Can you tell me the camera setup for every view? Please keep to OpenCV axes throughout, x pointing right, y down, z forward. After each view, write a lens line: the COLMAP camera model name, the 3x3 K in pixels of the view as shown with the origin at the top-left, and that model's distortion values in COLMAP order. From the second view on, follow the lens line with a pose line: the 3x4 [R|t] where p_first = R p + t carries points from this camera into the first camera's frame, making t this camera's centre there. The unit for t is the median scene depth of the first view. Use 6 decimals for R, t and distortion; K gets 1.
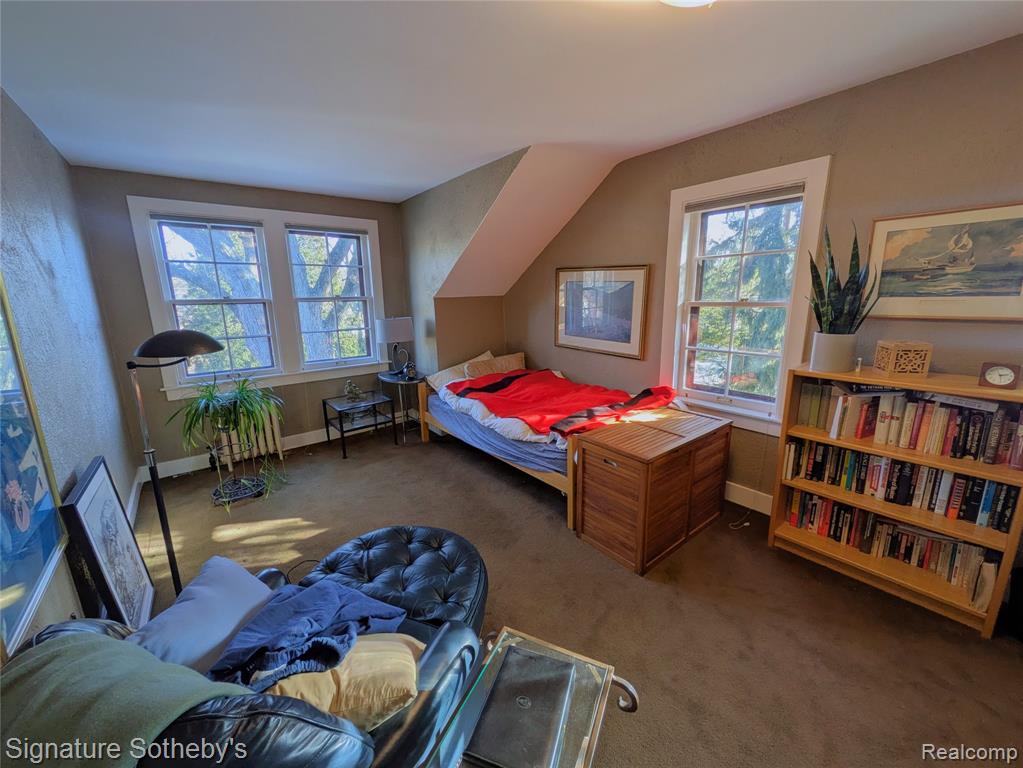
lens RADIAL K [[405.0, 0, 511.5], [0, 405.0, 384.0], [0, 0, 1]] dist [0.001793, 0.000152]
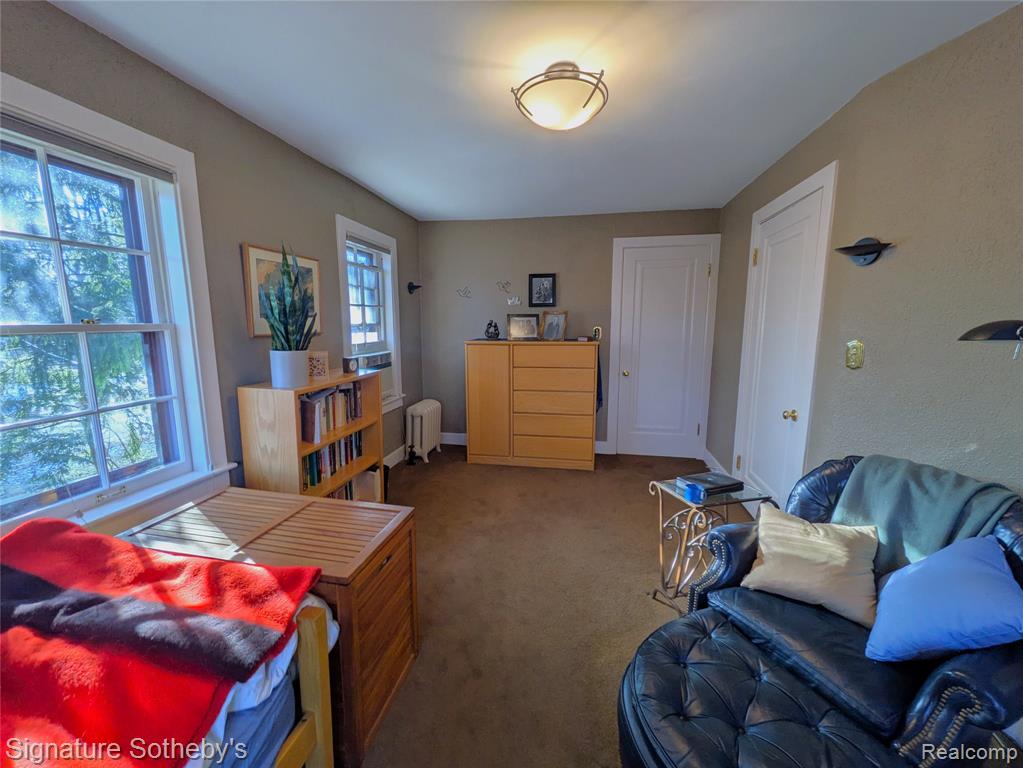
lens RADIAL K [[405.0, 0, 511.5], [0, 405.0, 384.0], [0, 0, 1]] dist [0.001793, 0.000152]
pose [[-0.630831, -0.090939, 0.770572, -0.387227], [0.180725, 0.948574, 0.259897, -0.215364], [-0.754580, 0.303213, -0.581955, 1.233126]]
